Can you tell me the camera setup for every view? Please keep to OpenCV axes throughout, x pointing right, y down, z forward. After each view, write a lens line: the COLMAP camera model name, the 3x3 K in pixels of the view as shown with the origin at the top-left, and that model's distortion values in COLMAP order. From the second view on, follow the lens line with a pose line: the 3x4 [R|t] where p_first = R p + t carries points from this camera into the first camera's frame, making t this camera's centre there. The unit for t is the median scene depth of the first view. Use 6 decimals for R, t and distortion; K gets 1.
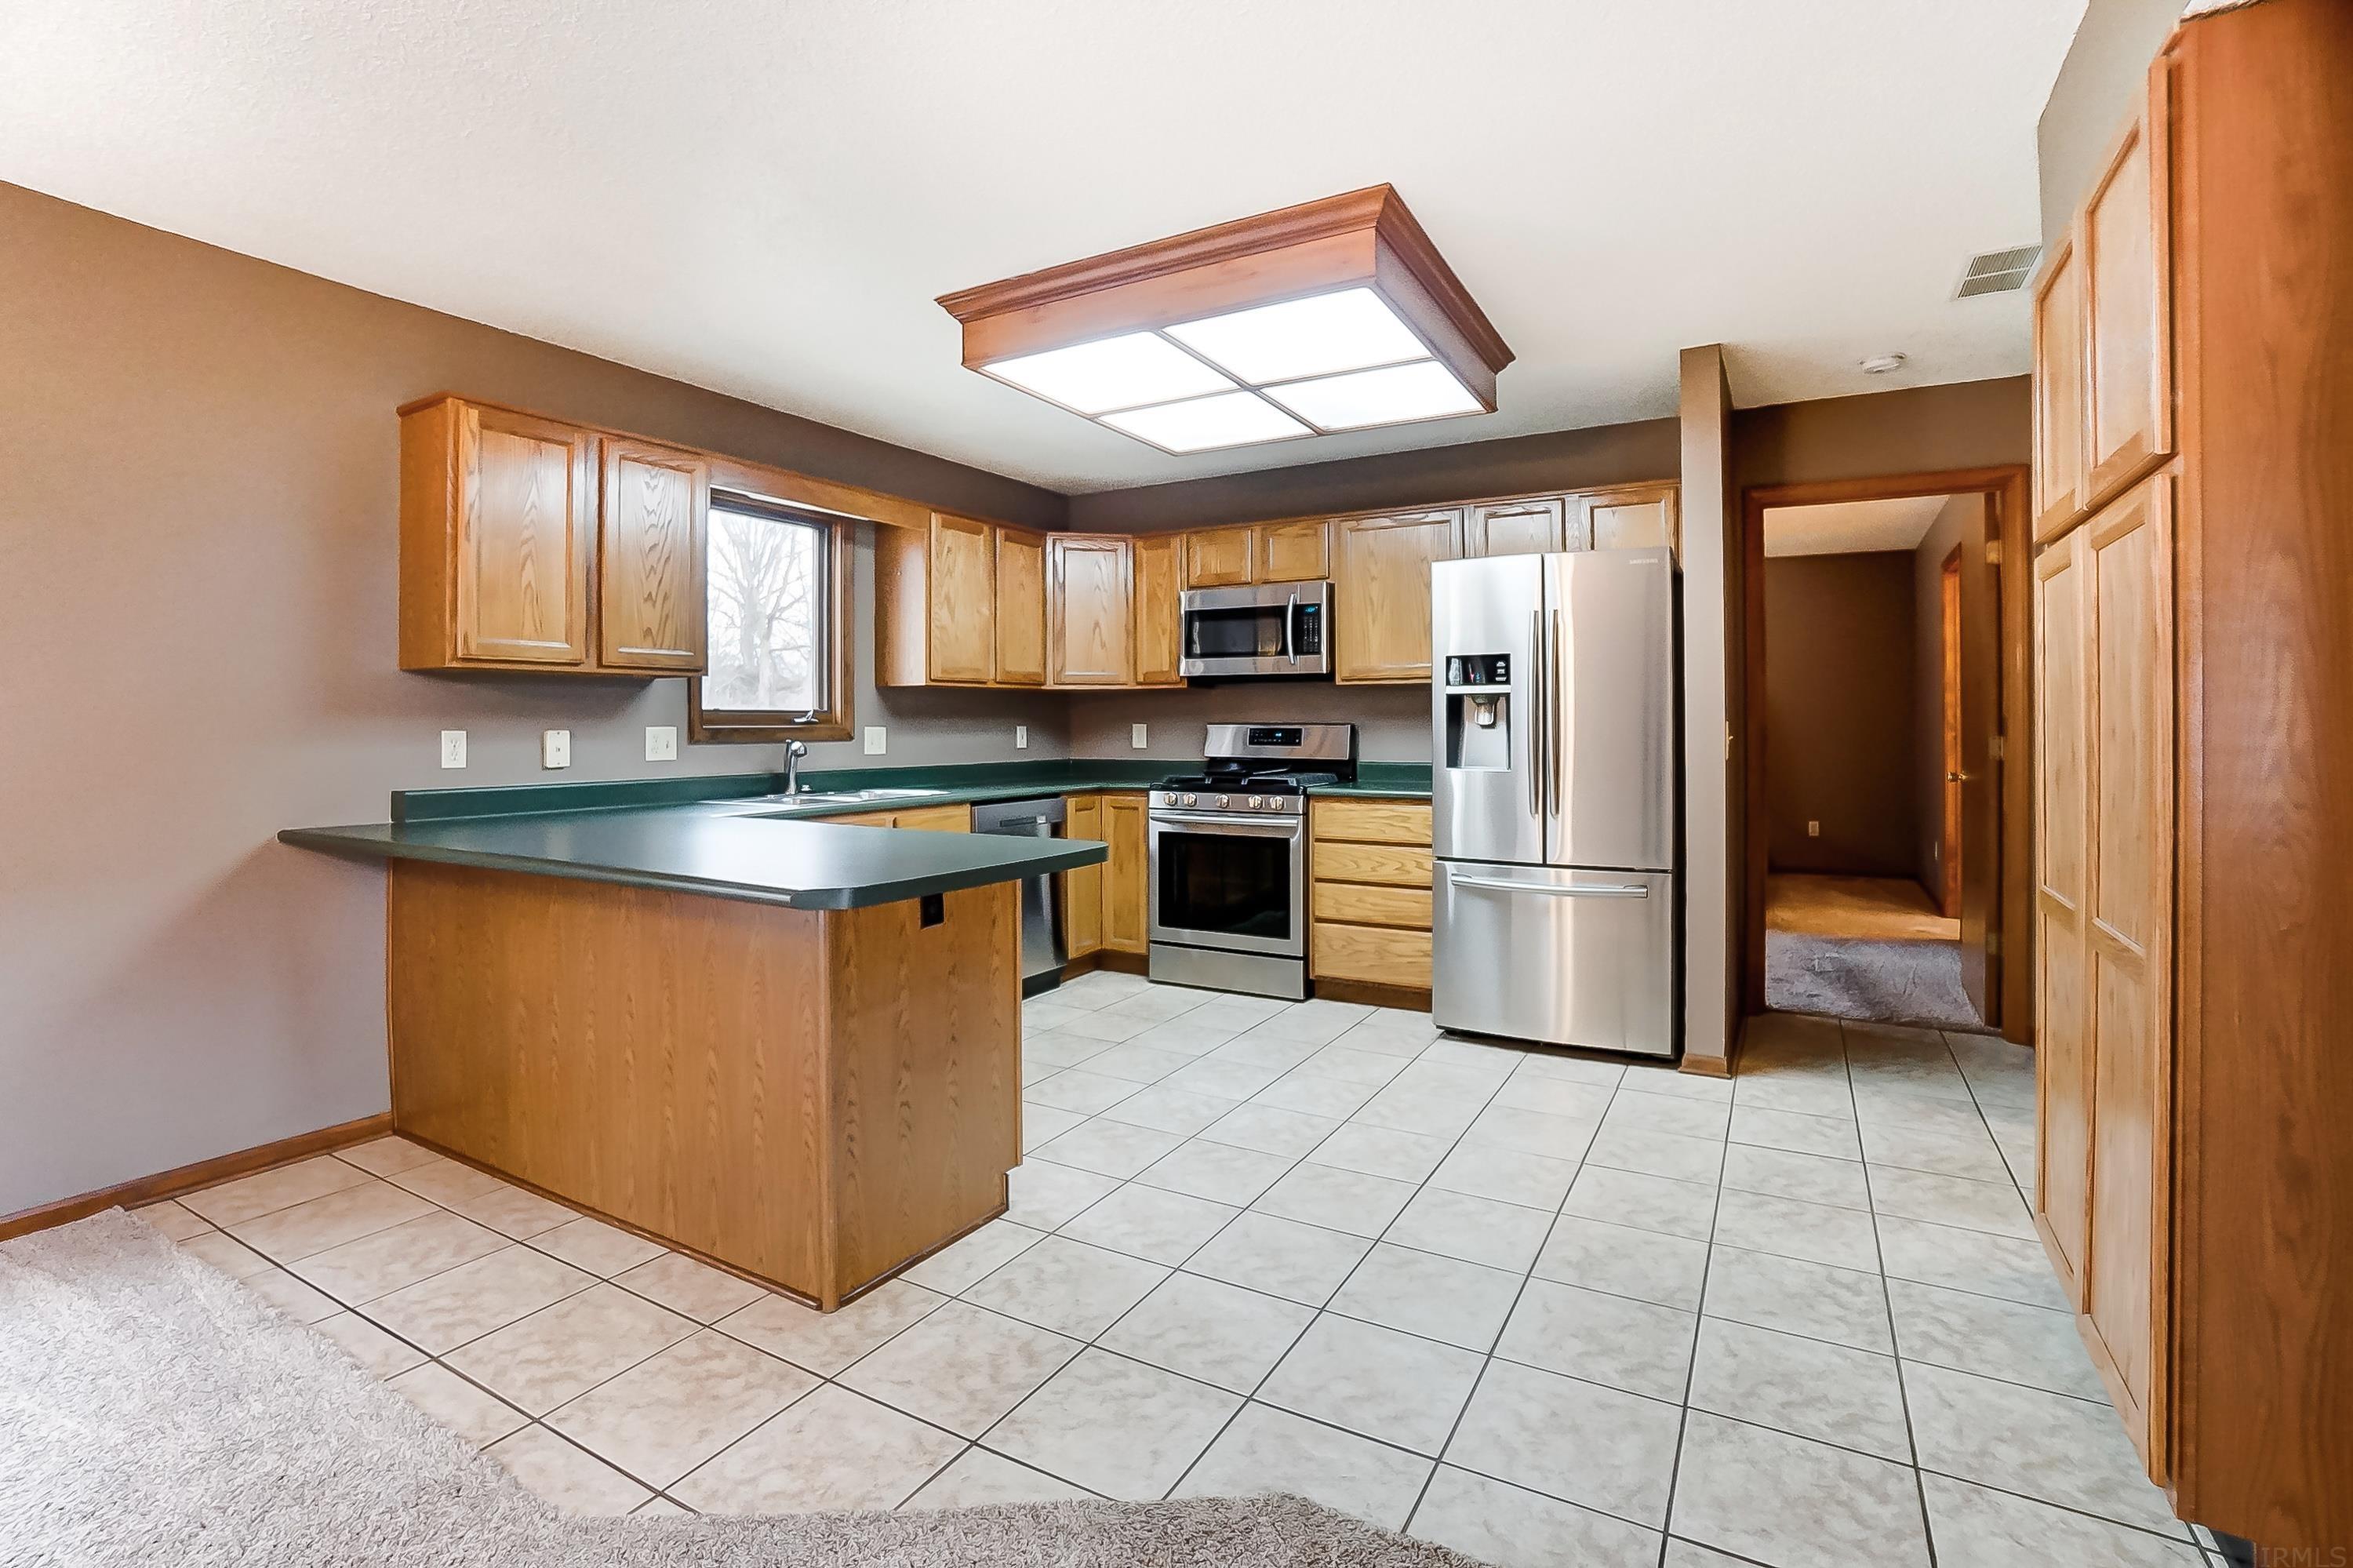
lens RADIAL K [[1088.7, 0, 1178.8], [0, 1088.7, 721.2], [0, 0, 1]] dist [-0.031666, 0.009388]
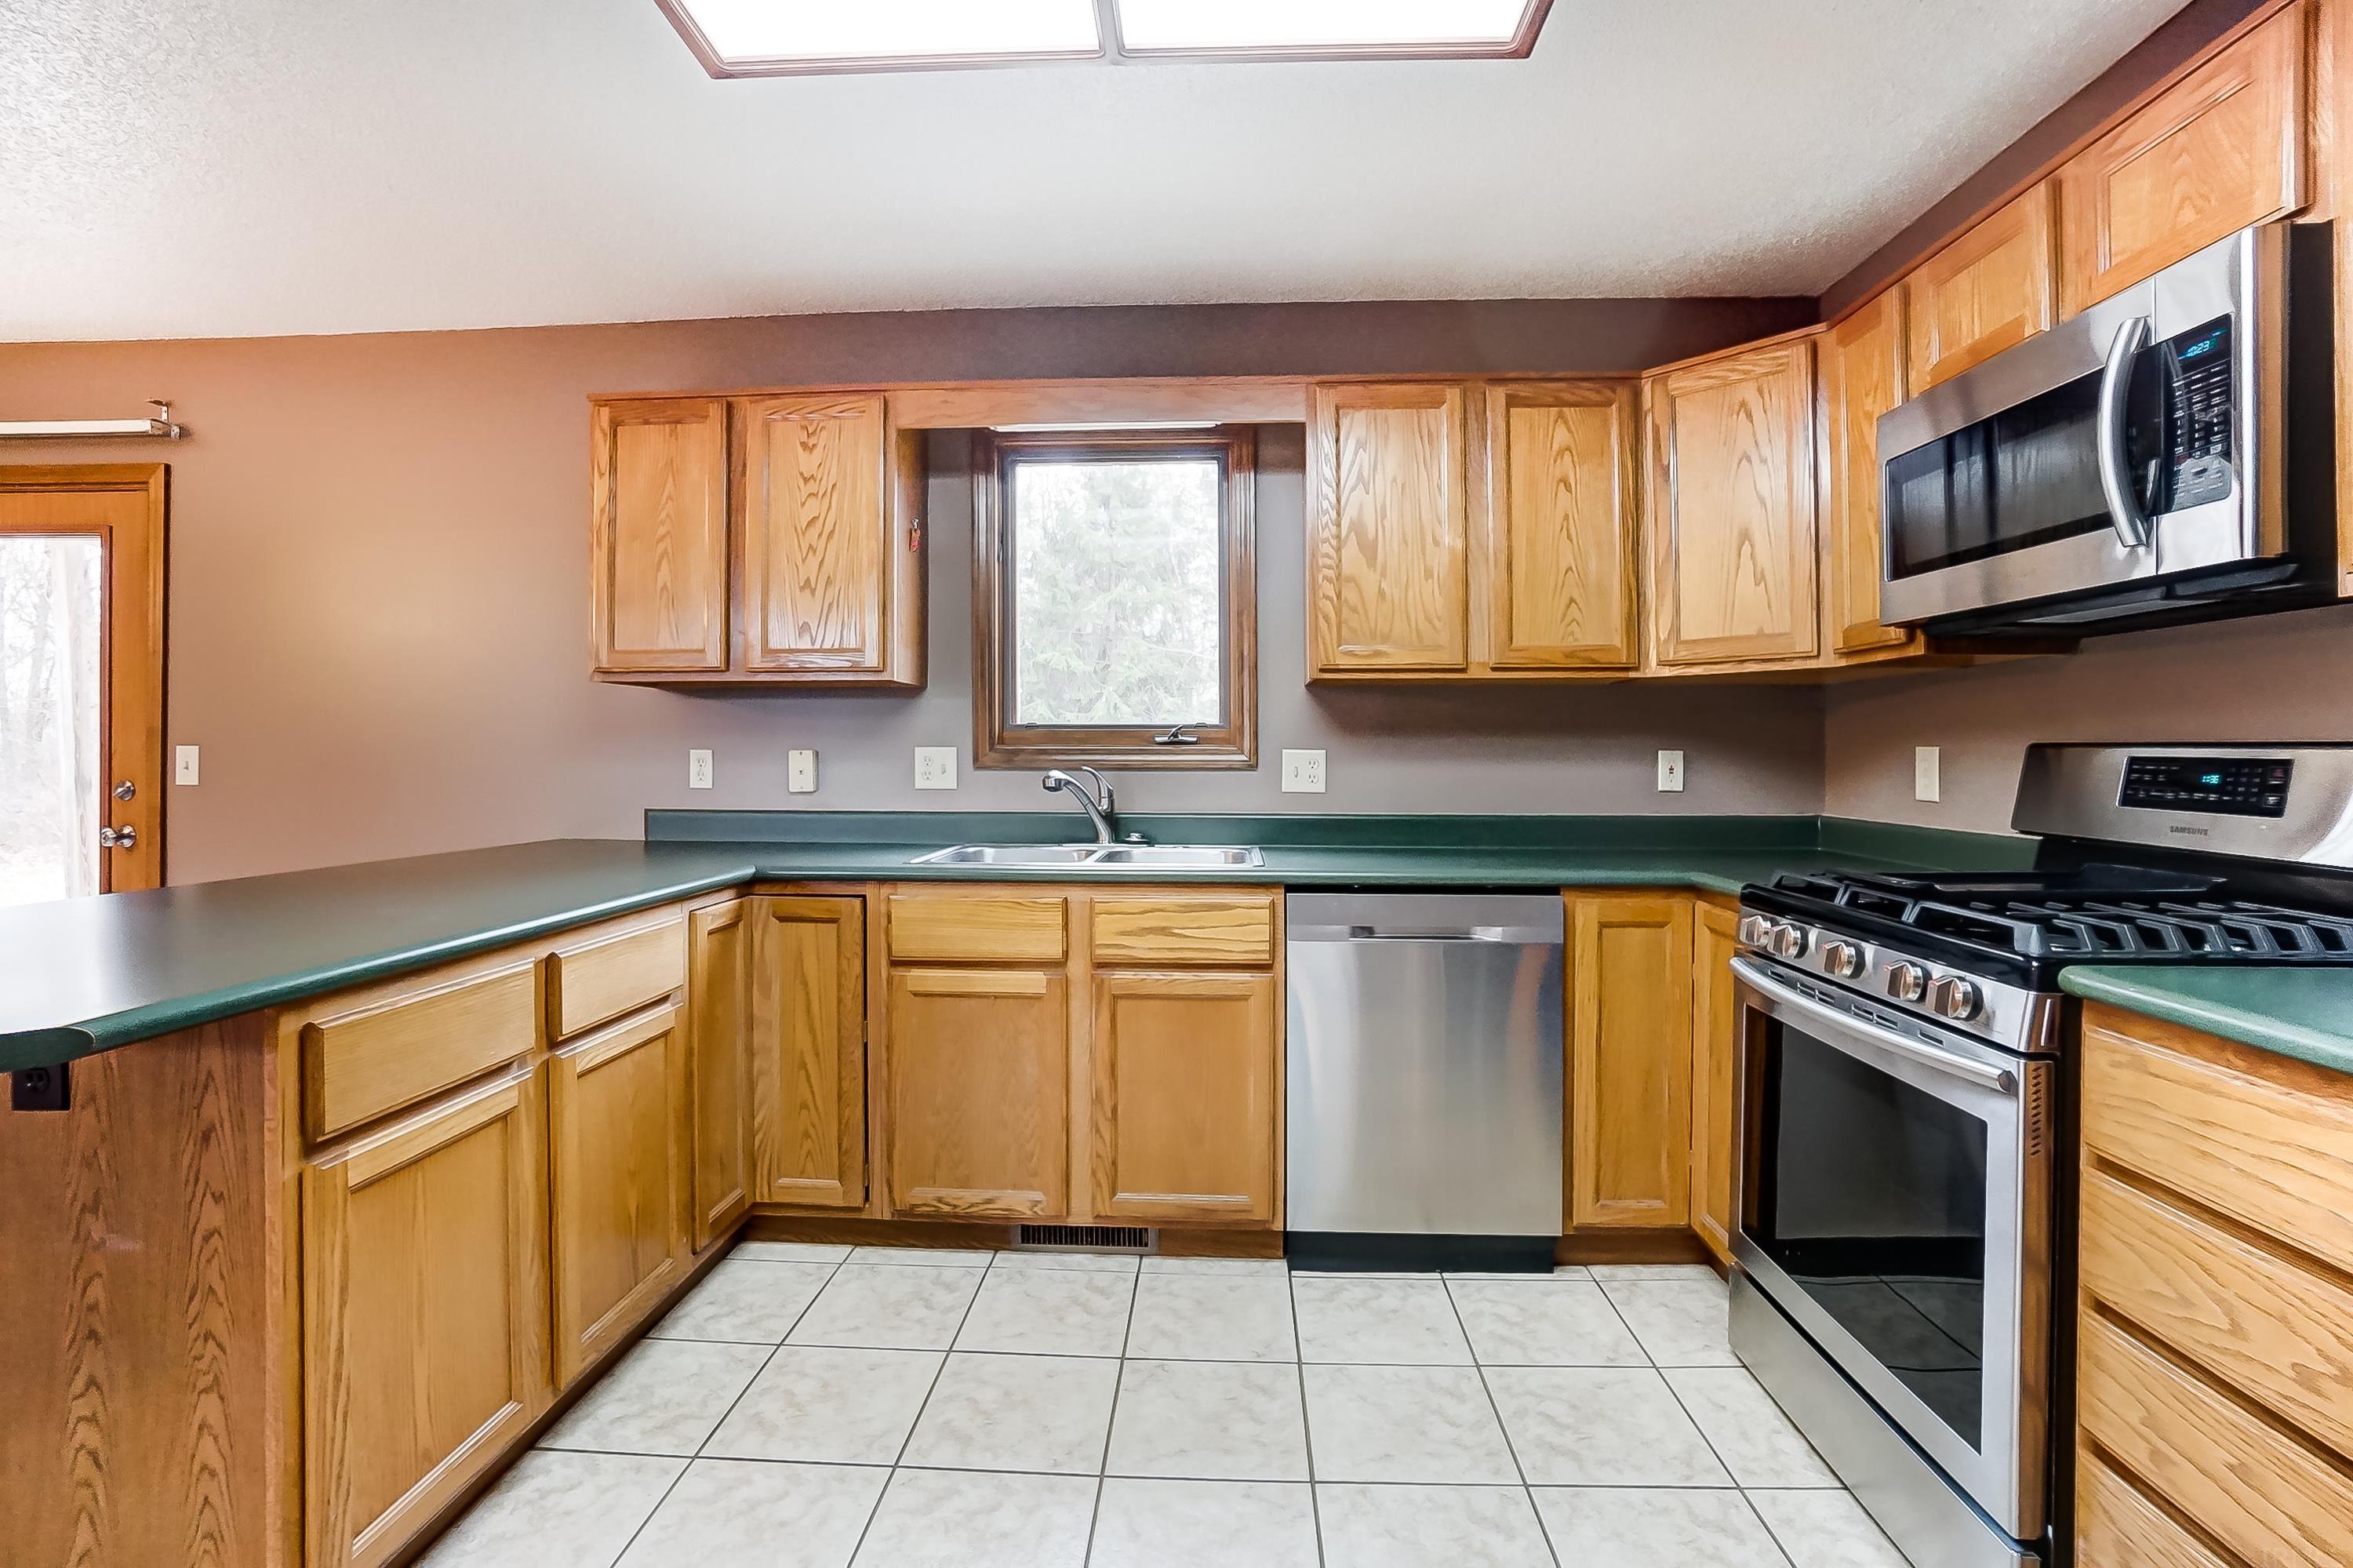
lens RADIAL K [[1088.7, 0, 1178.8], [0, 1088.7, 721.2], [0, 0, 1]] dist [-0.031666, 0.009388]
pose [[0.453778, -0.018683, -0.890919, 0.263219], [-0.002171, 0.999754, -0.022071, 0.003137], [0.891112, 0.011950, 0.453625, 0.658671]]
